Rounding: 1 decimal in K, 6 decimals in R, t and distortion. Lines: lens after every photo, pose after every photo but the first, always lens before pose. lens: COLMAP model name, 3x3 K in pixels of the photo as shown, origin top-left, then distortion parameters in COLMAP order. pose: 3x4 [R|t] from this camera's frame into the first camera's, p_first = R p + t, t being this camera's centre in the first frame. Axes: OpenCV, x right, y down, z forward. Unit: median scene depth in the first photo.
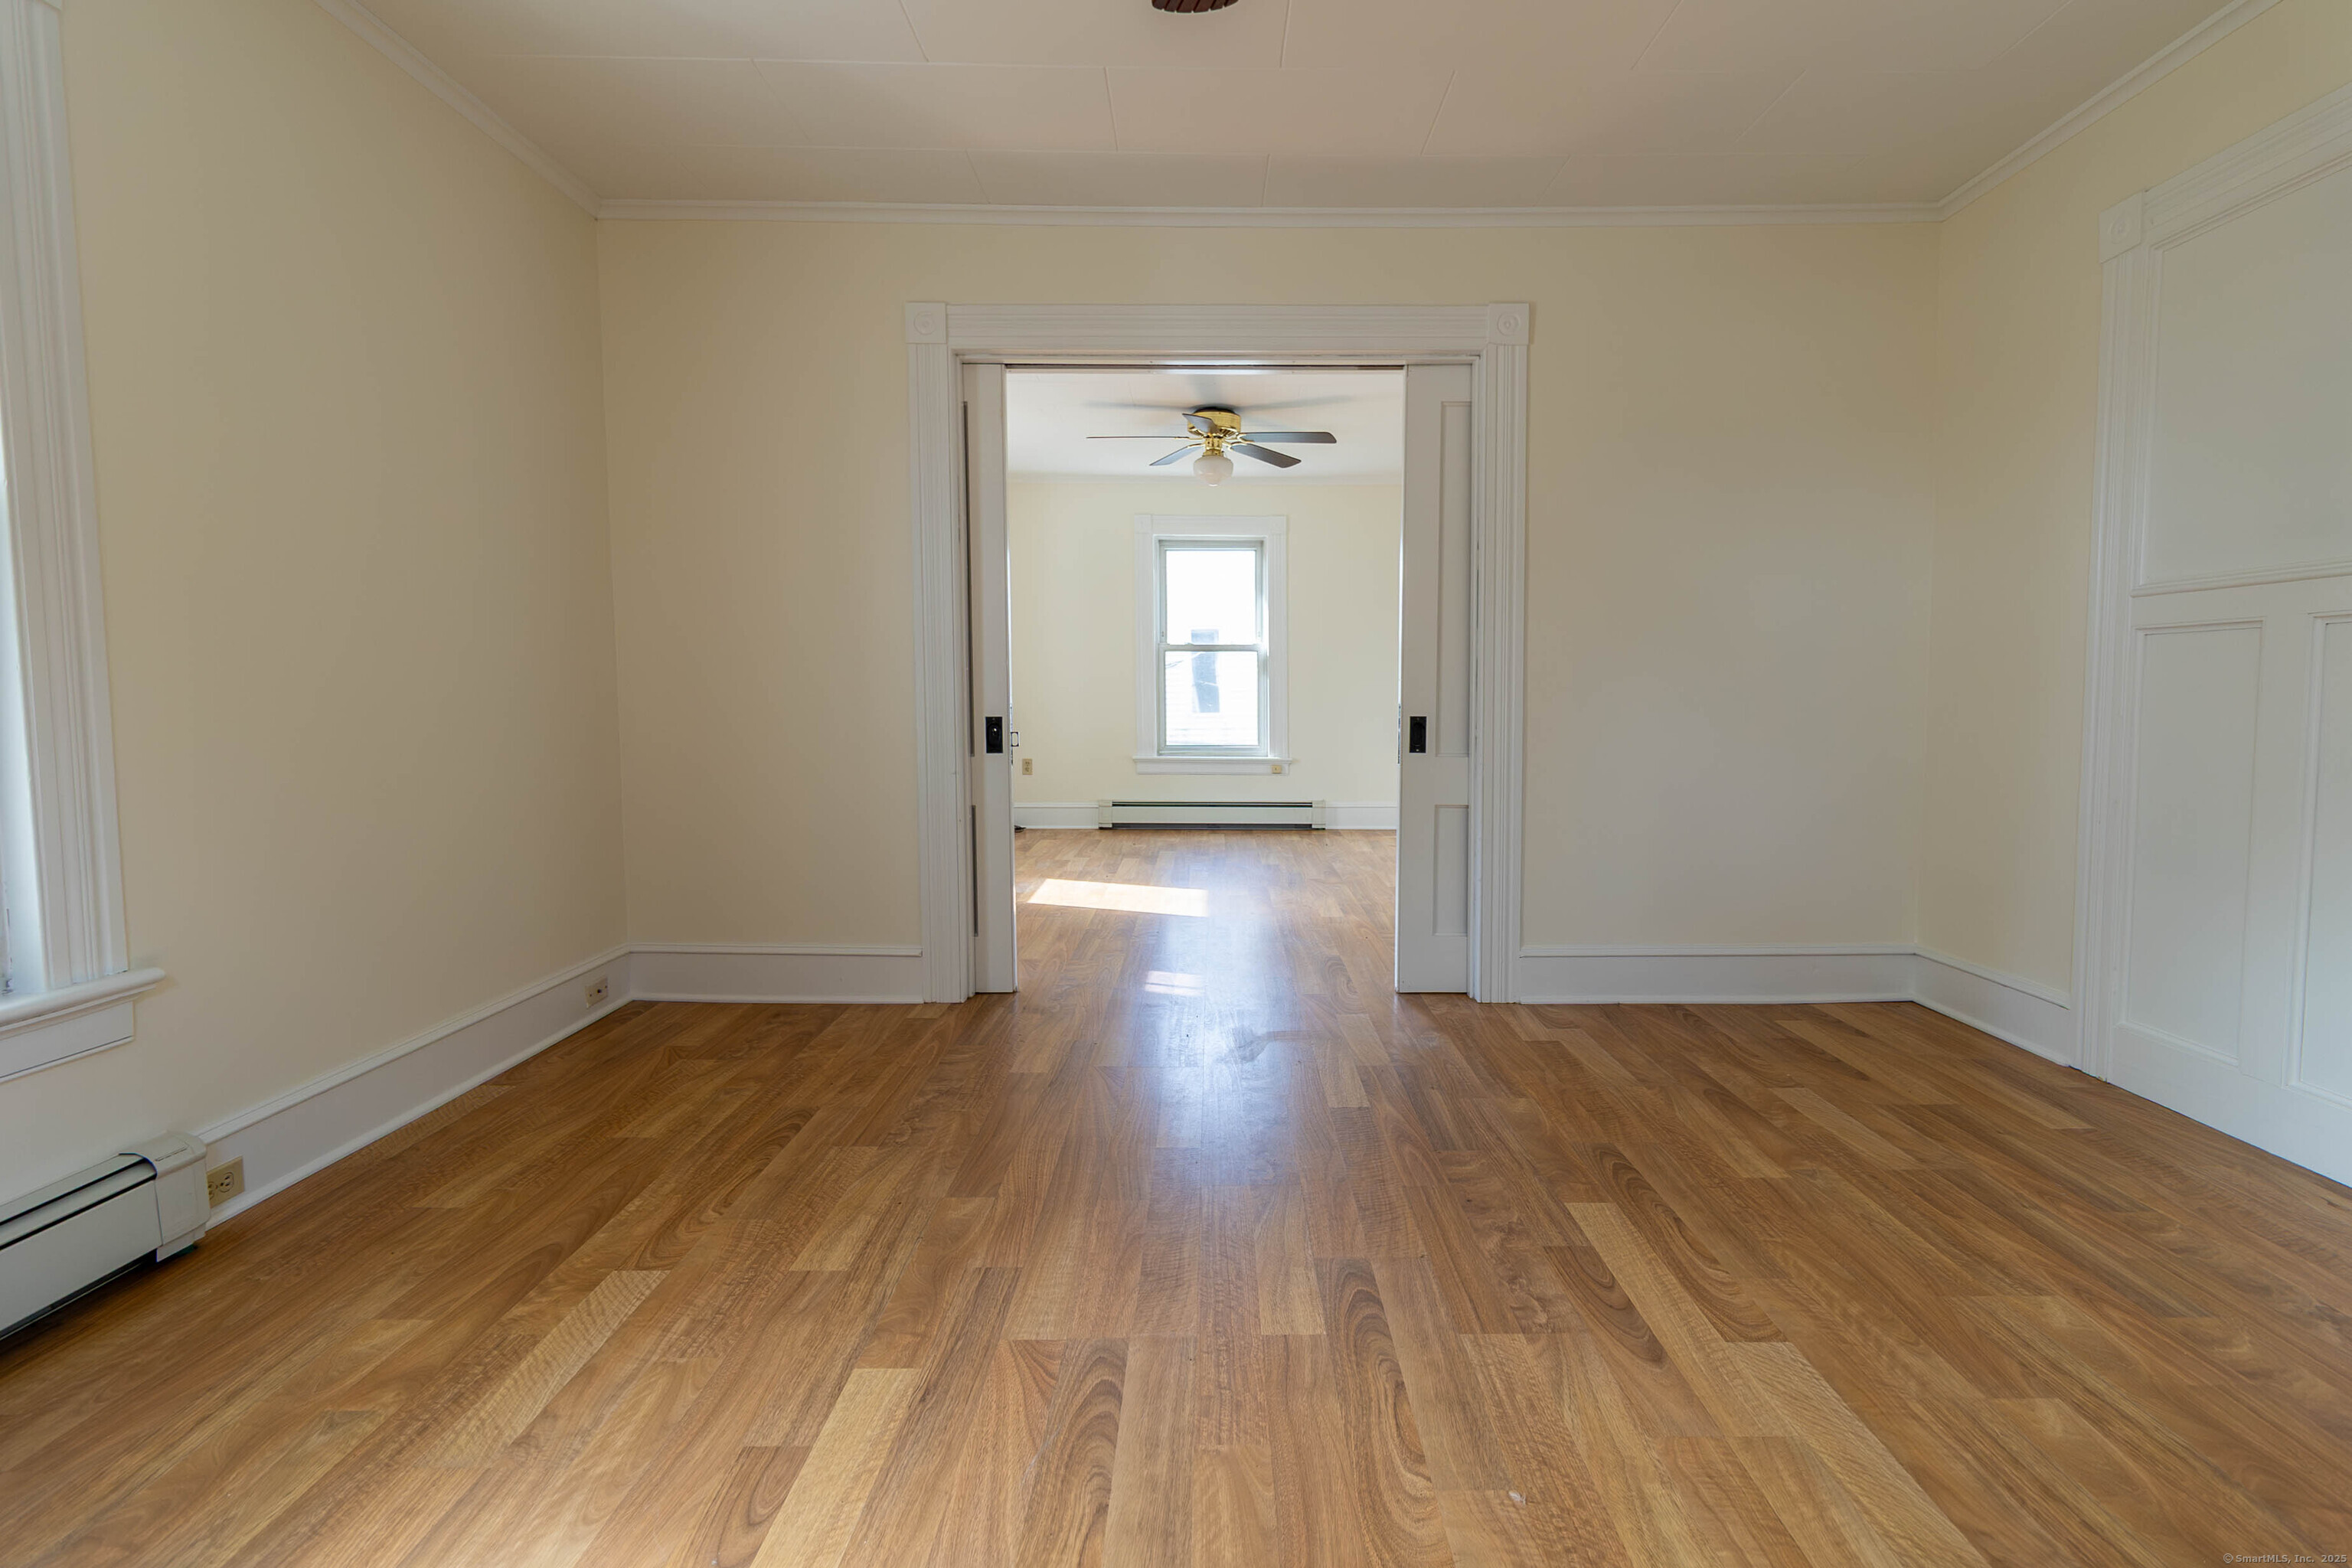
lens RADIAL K [[1095.5, 0, 1202.0], [0, 1095.5, 762.1], [0, 0, 1]] dist [0.001721, 0.000454]
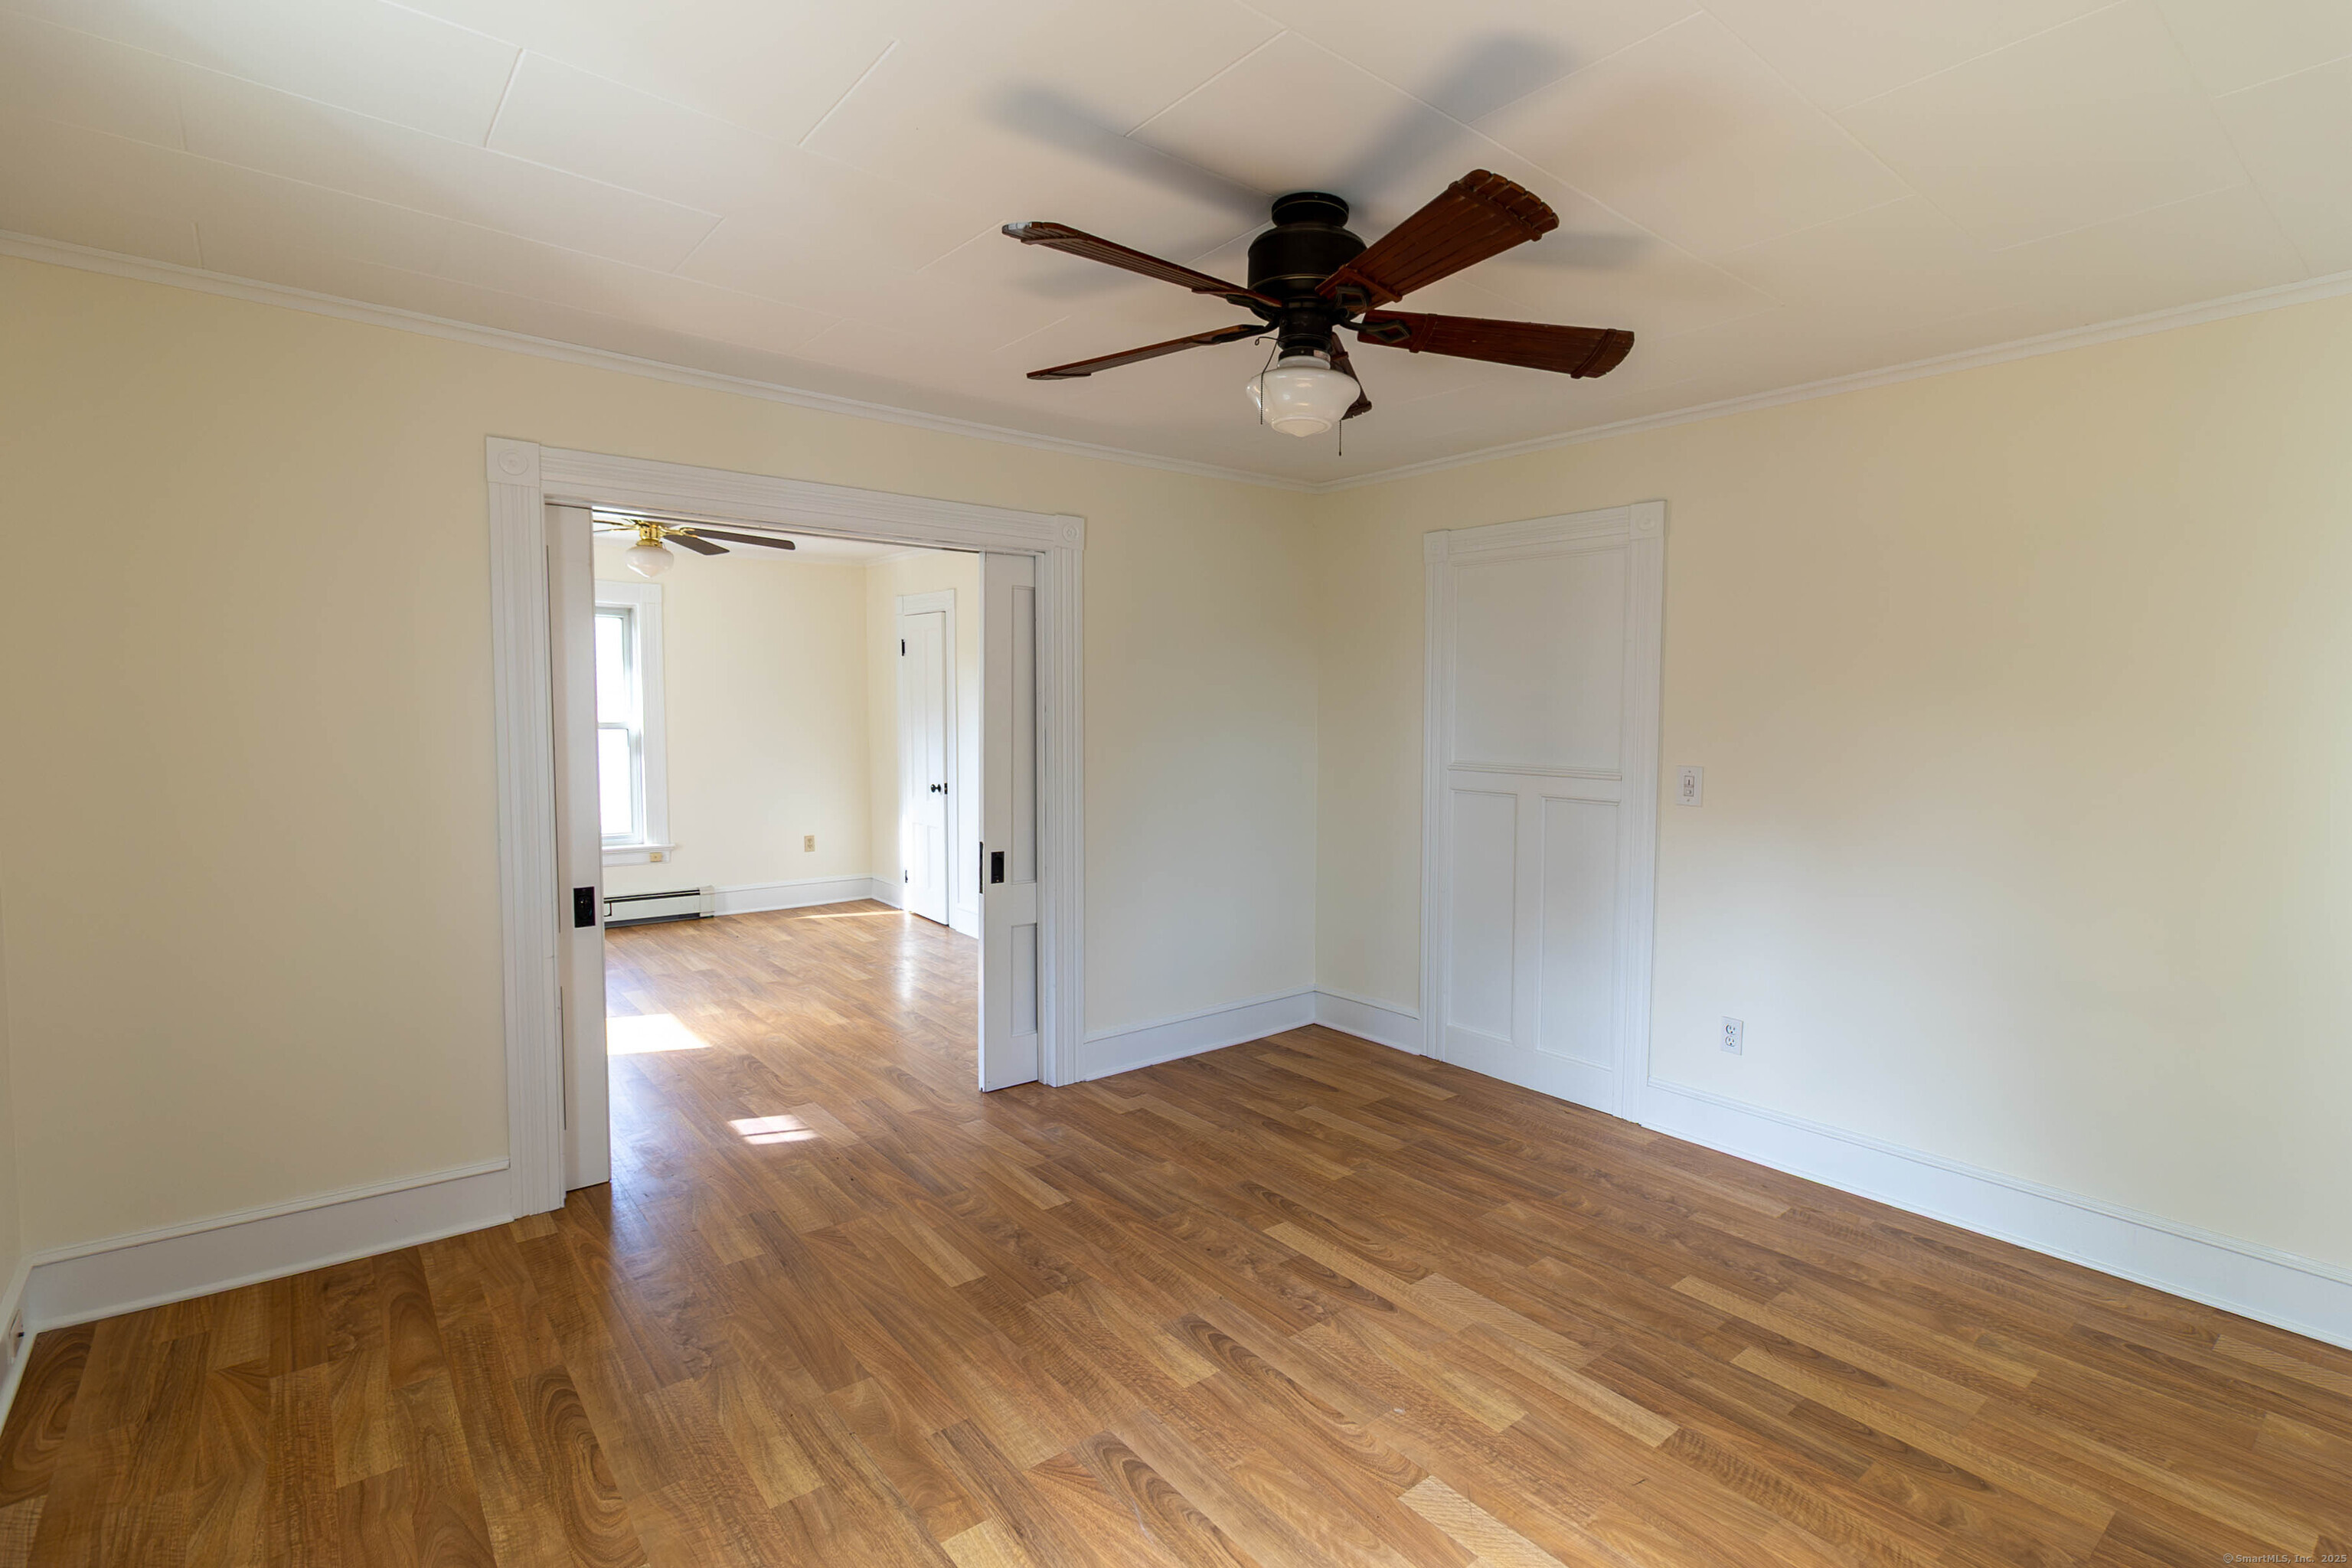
lens RADIAL K [[1111.4, 0, 1227.3], [0, 1111.4, 770.7], [0, 0, 1]] dist [0.001192, 0.001211]
pose [[0.767956, -0.027859, 0.639896, -0.558256], [0.033055, 0.999446, 0.003842, -0.188759], [-0.639649, 0.018201, 0.768452, -0.096359]]
